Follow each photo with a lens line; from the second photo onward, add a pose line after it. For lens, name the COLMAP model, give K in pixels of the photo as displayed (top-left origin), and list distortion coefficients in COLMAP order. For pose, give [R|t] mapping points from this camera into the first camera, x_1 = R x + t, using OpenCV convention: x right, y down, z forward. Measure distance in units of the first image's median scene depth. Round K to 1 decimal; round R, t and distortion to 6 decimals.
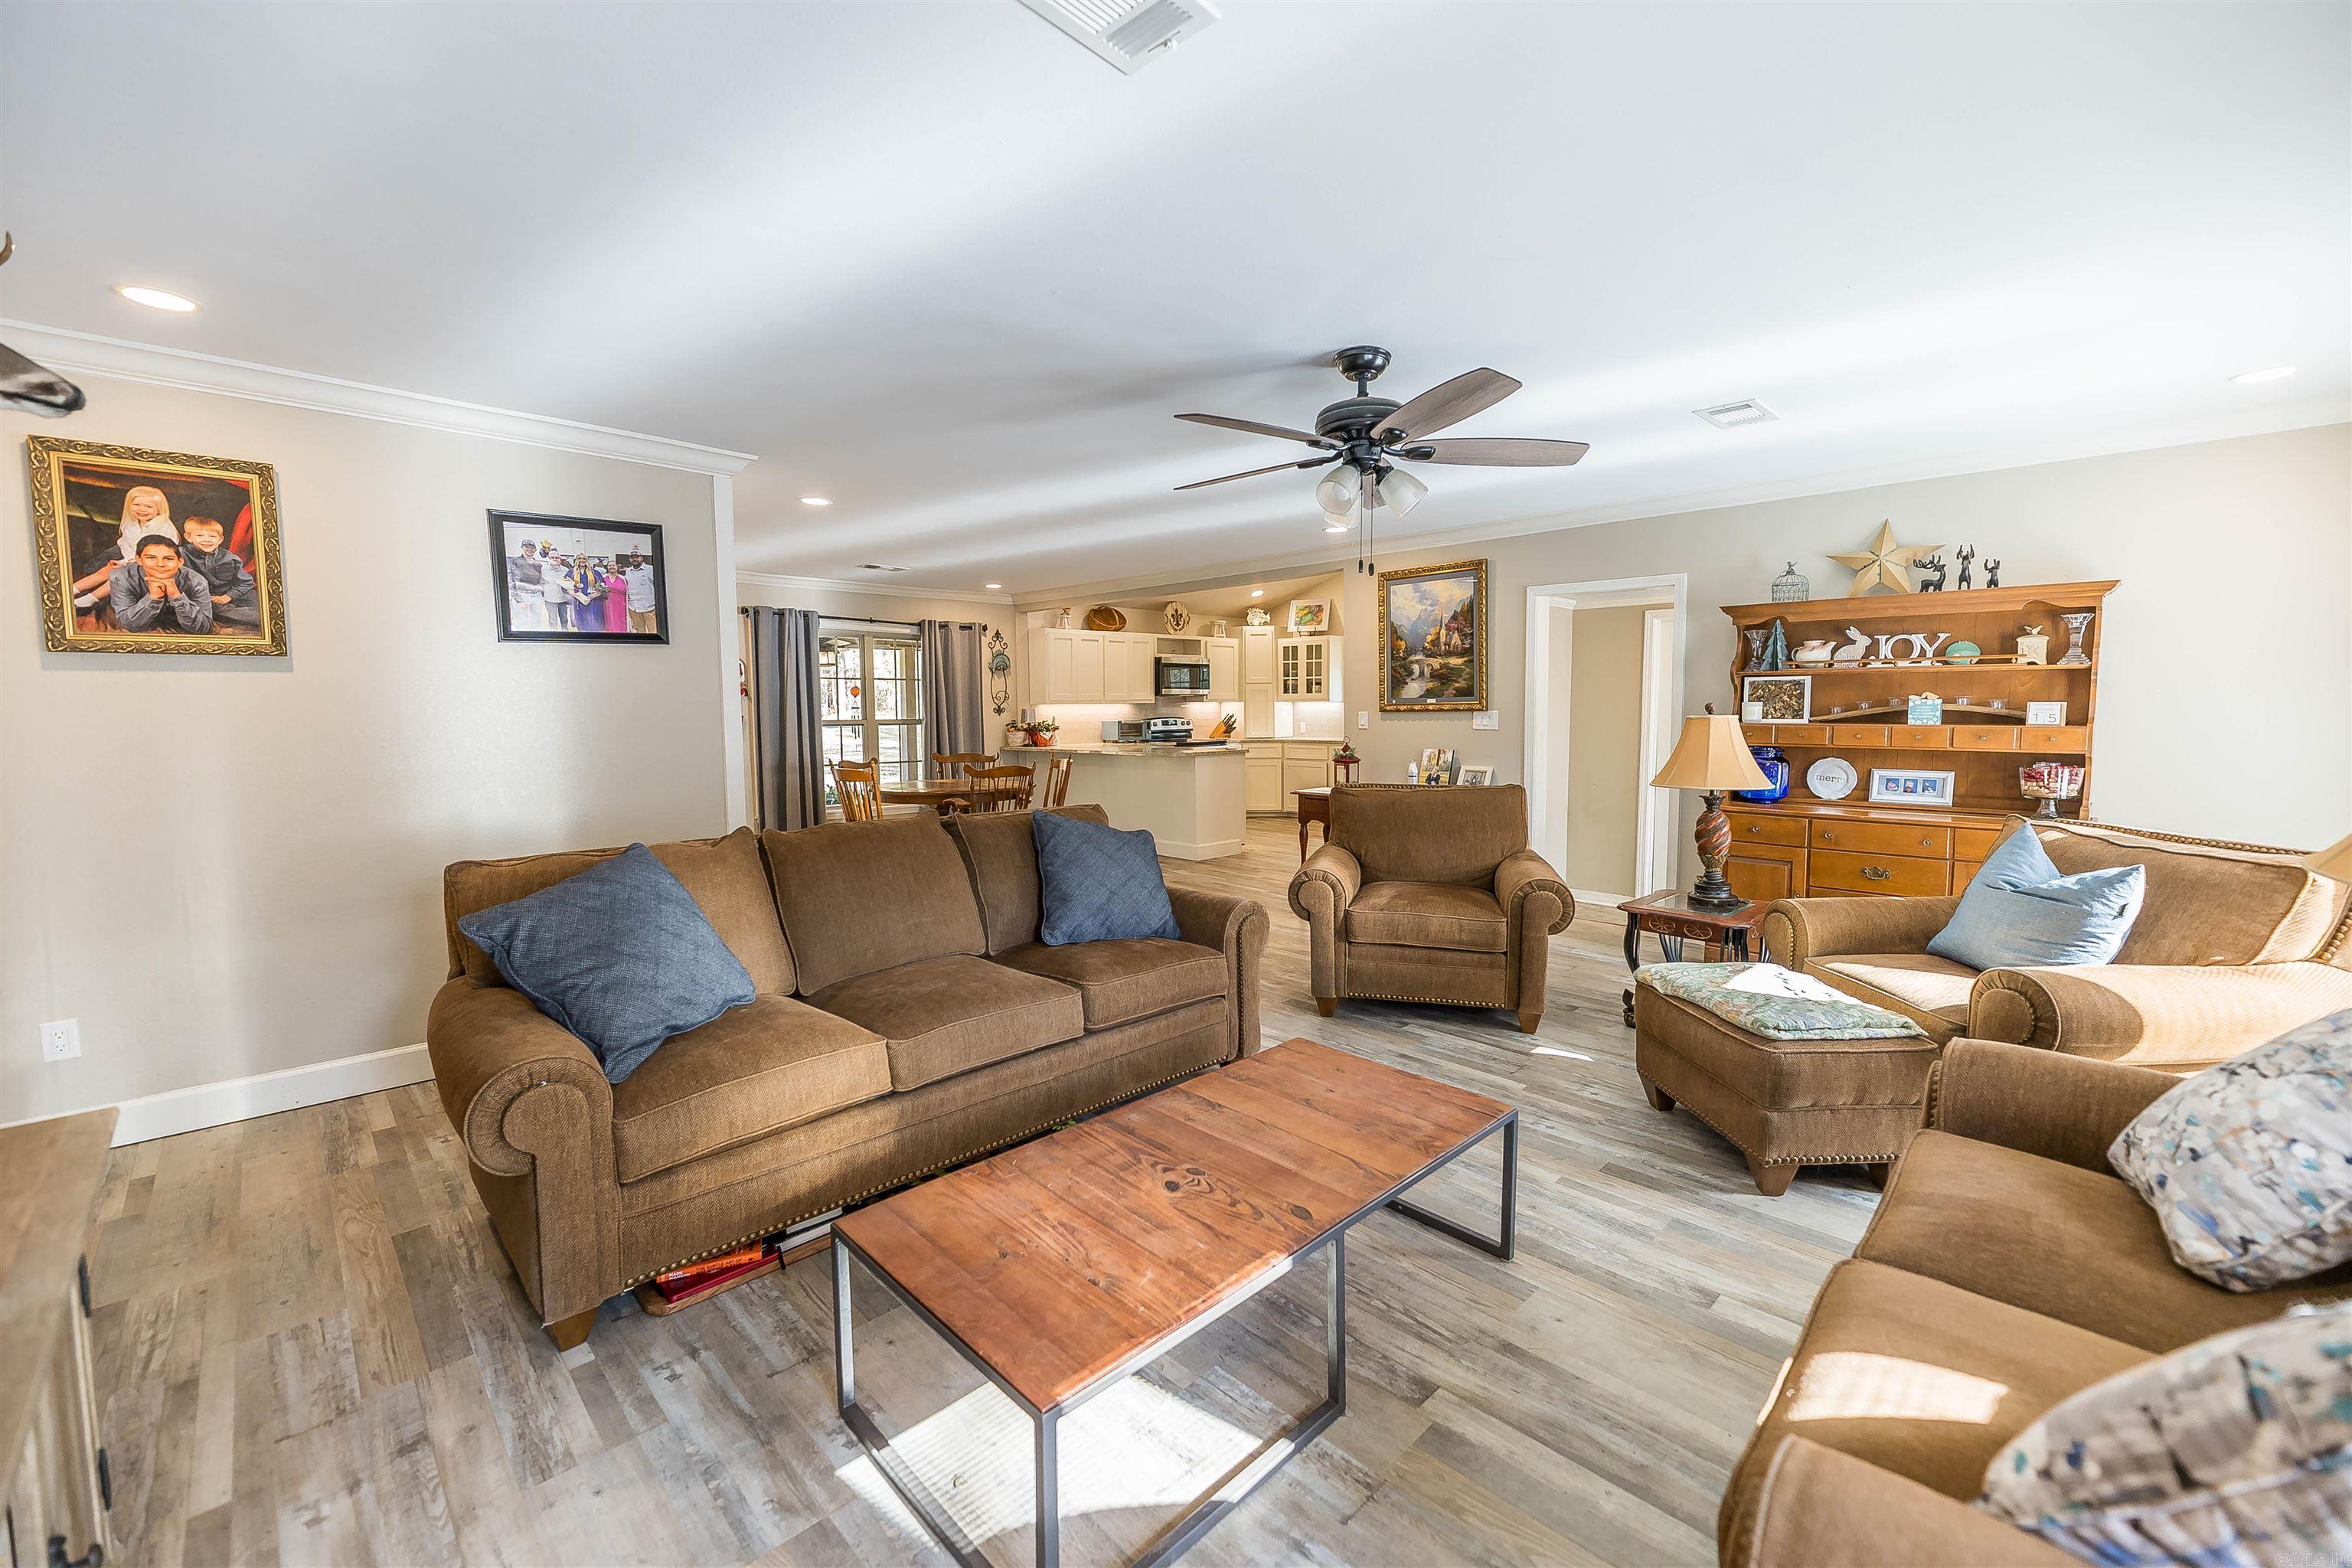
lens RADIAL K [[931.9, 0, 1191.0], [0, 931.9, 780.7], [0, 0, 1]] dist [-0.010992, 0.000647]
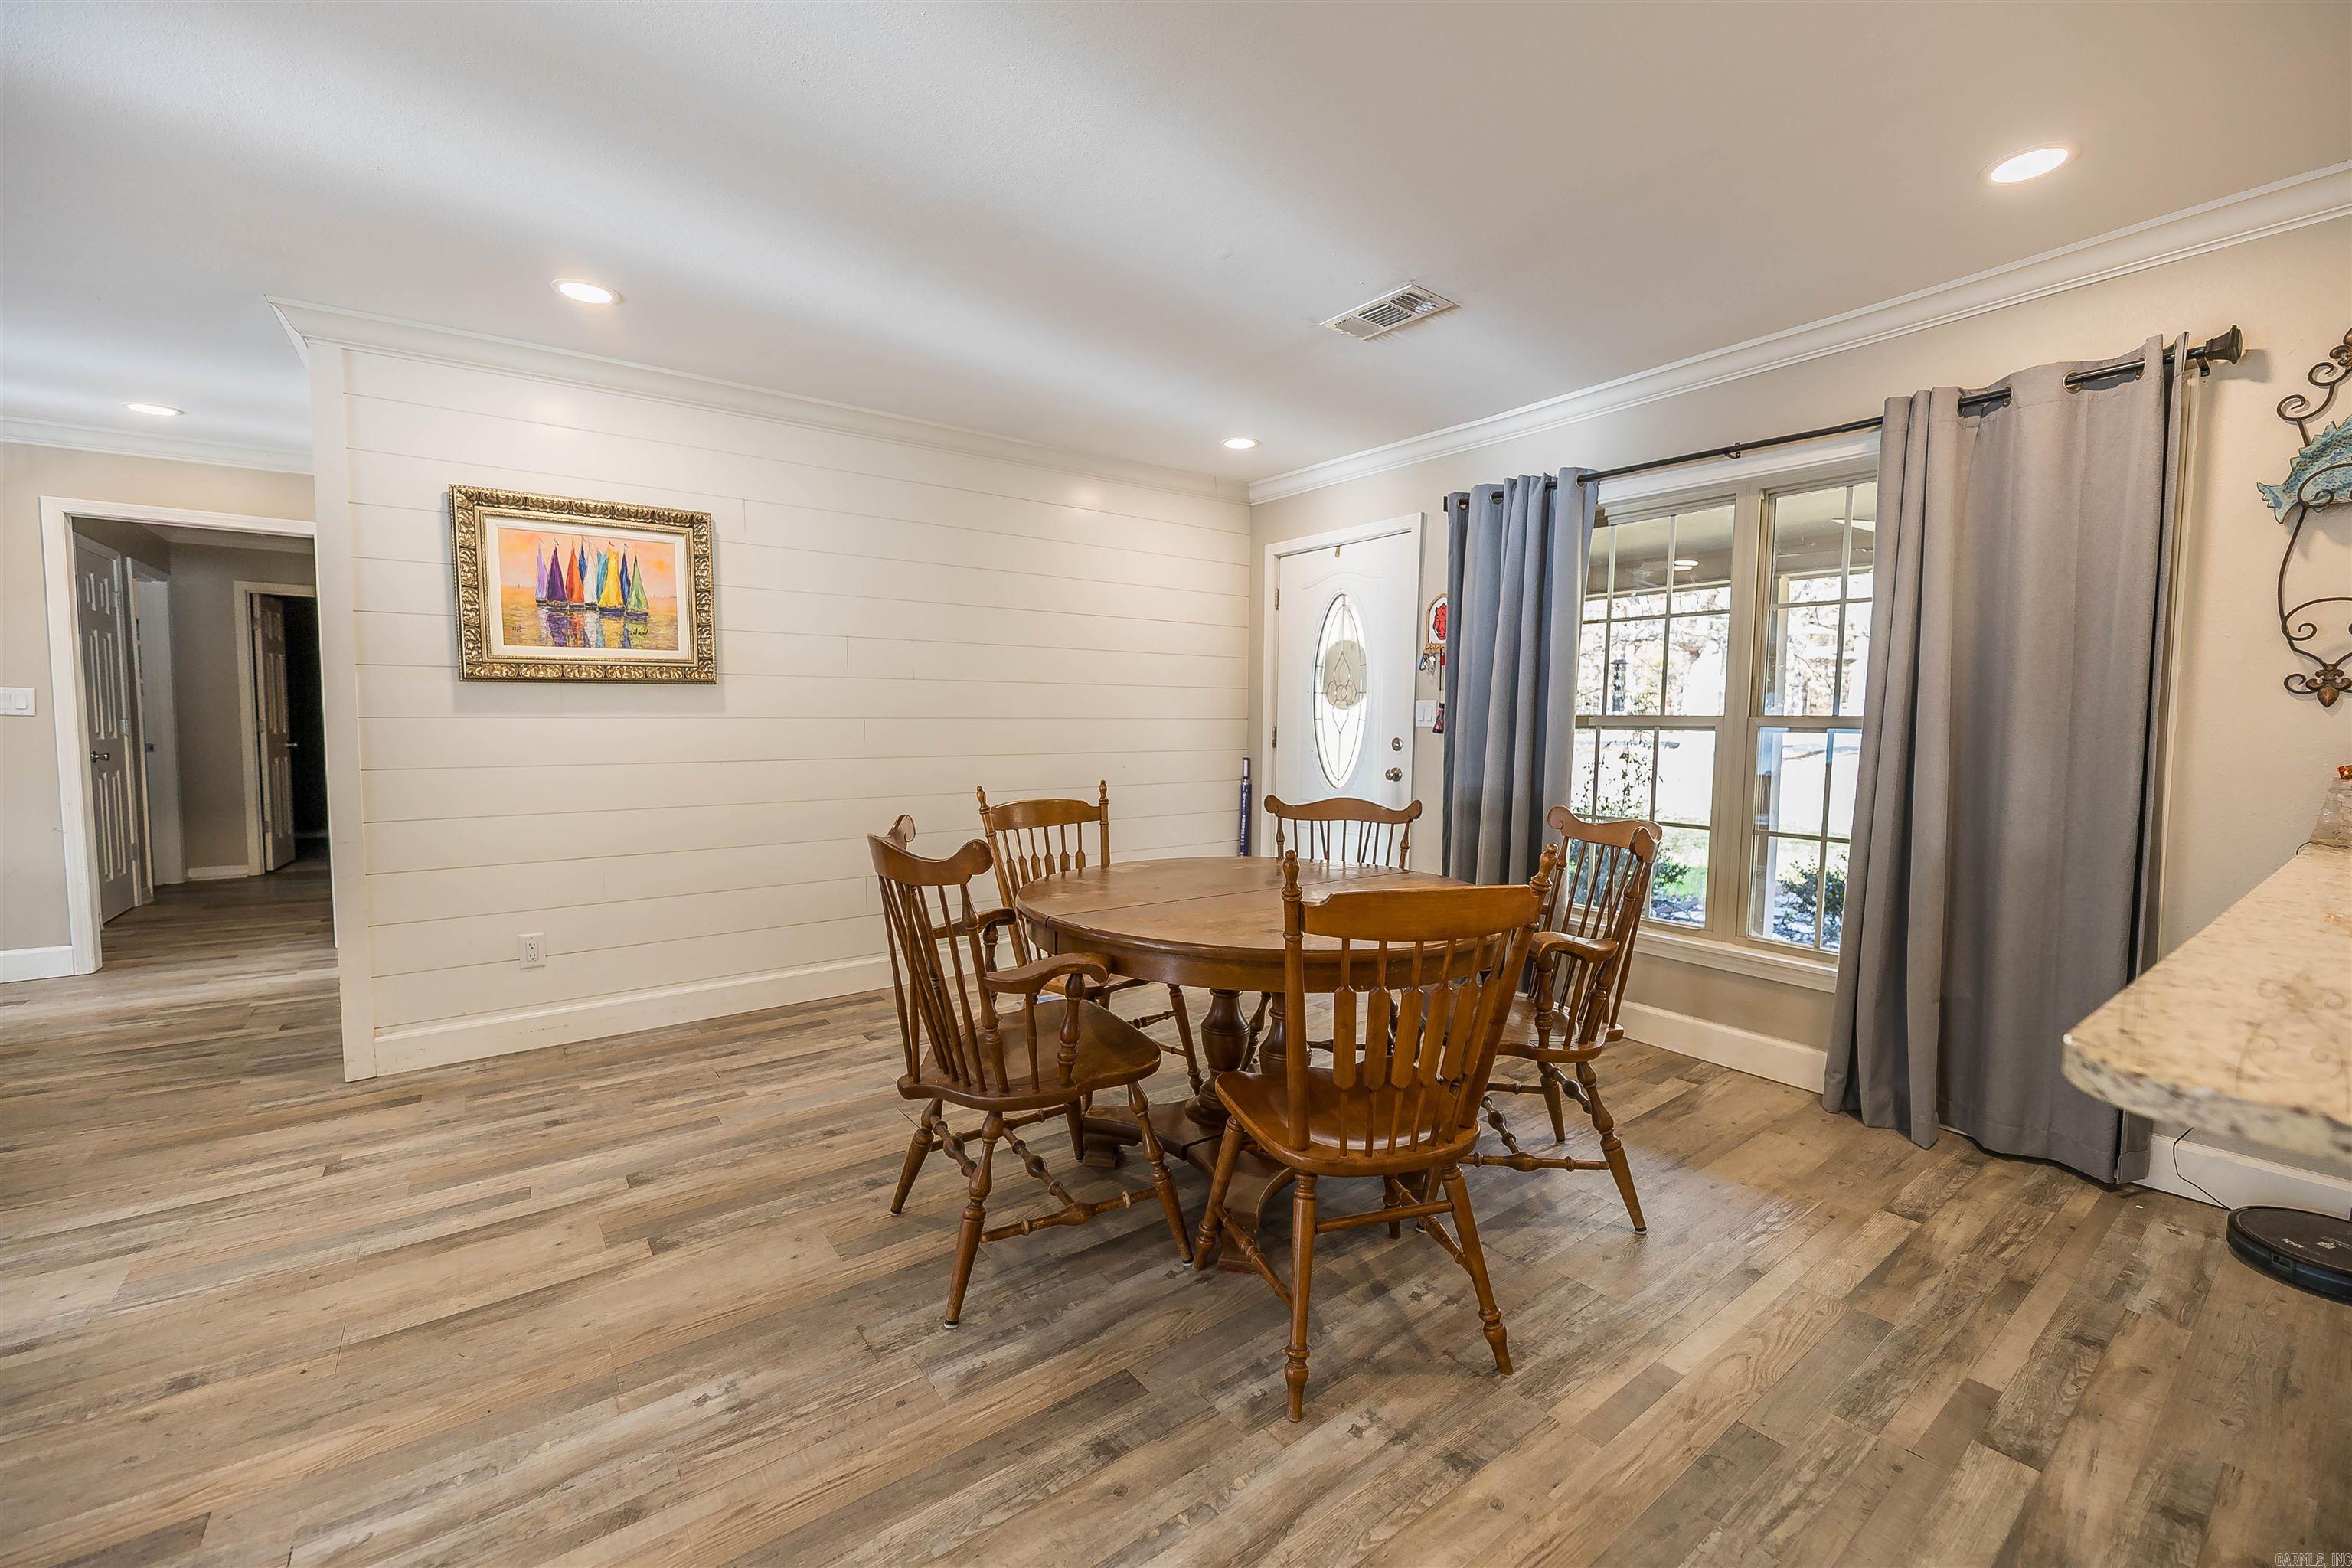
lens RADIAL K [[931.9, 0, 1192.2], [0, 931.9, 792.8], [0, 0, 1]] dist [-0.010992, 0.000647]
pose [[-0.139837, 0.098487, -0.985264, 0.056933], [-0.064335, 0.992035, 0.108295, -0.044936], [0.988082, 0.078531, -0.132386, 0.626463]]
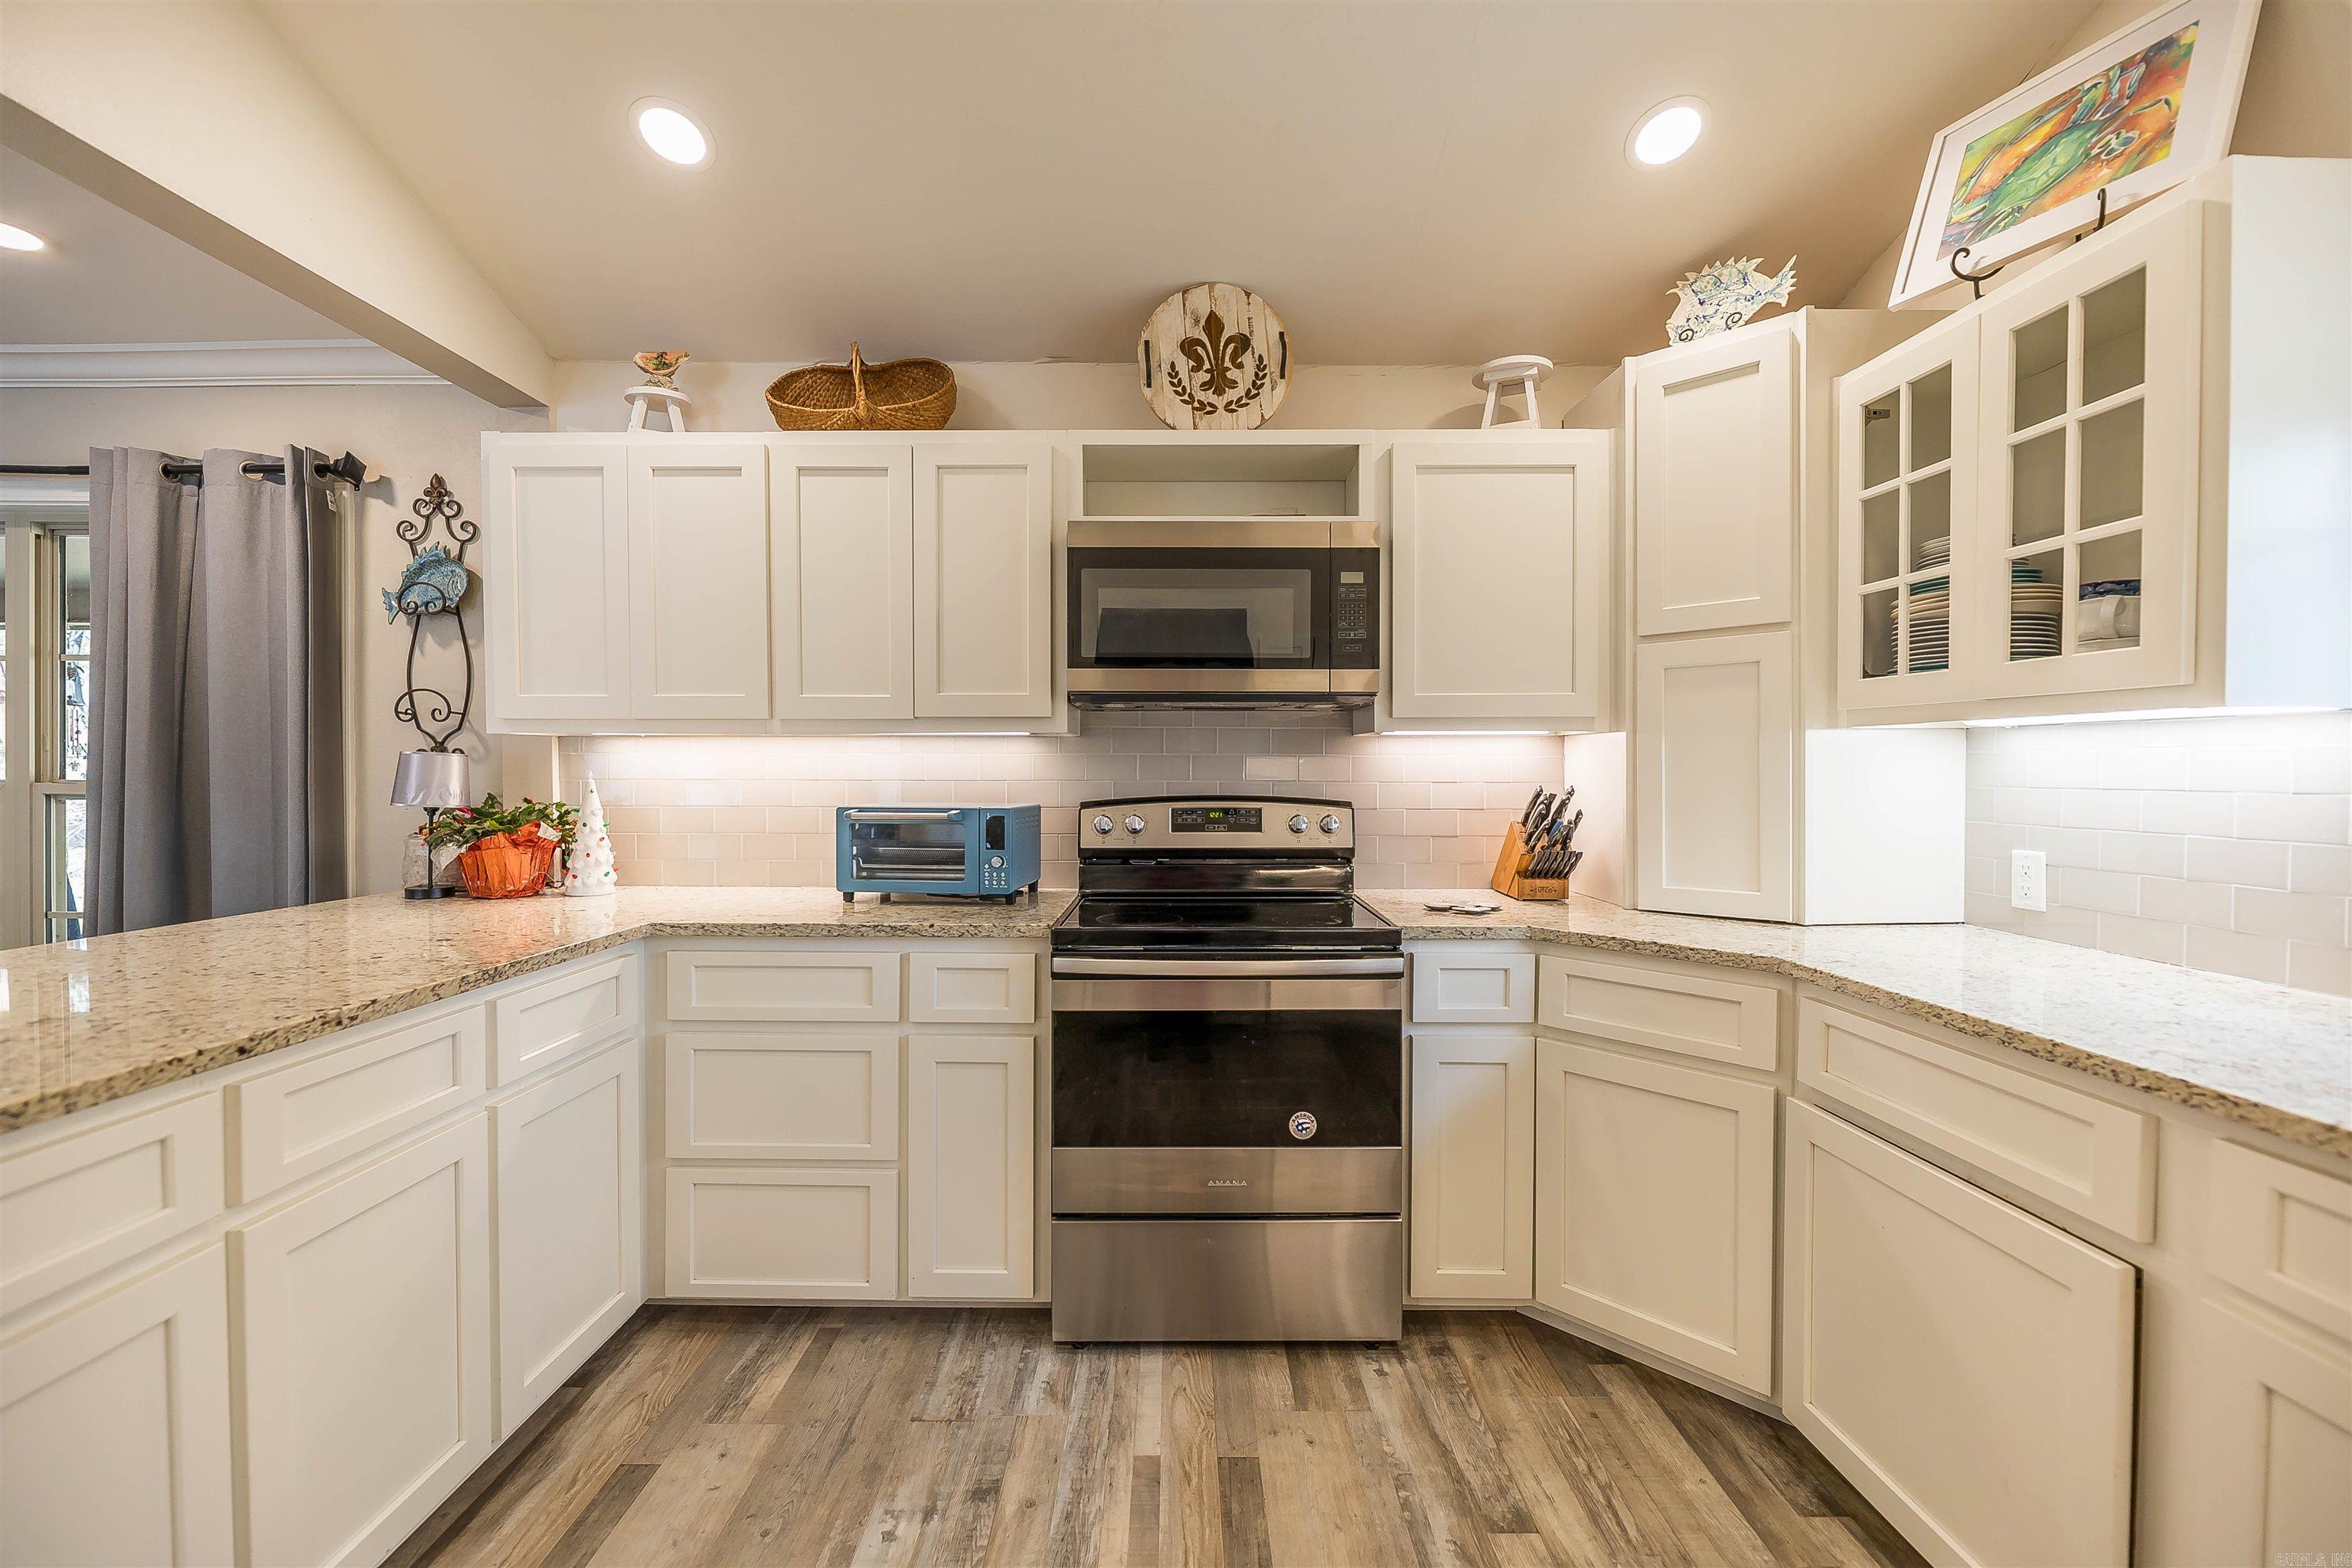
lens RADIAL K [[931.9, 0, 1166.3], [0, 931.9, 793.8], [0, 0, 1]] dist [-0.010992, 0.000647]
pose [[0.704143, 0.039080, -0.708982, 0.133862], [-0.063843, 0.997925, -0.008399, -0.062969], [0.707182, 0.051178, 0.705177, 0.800305]]
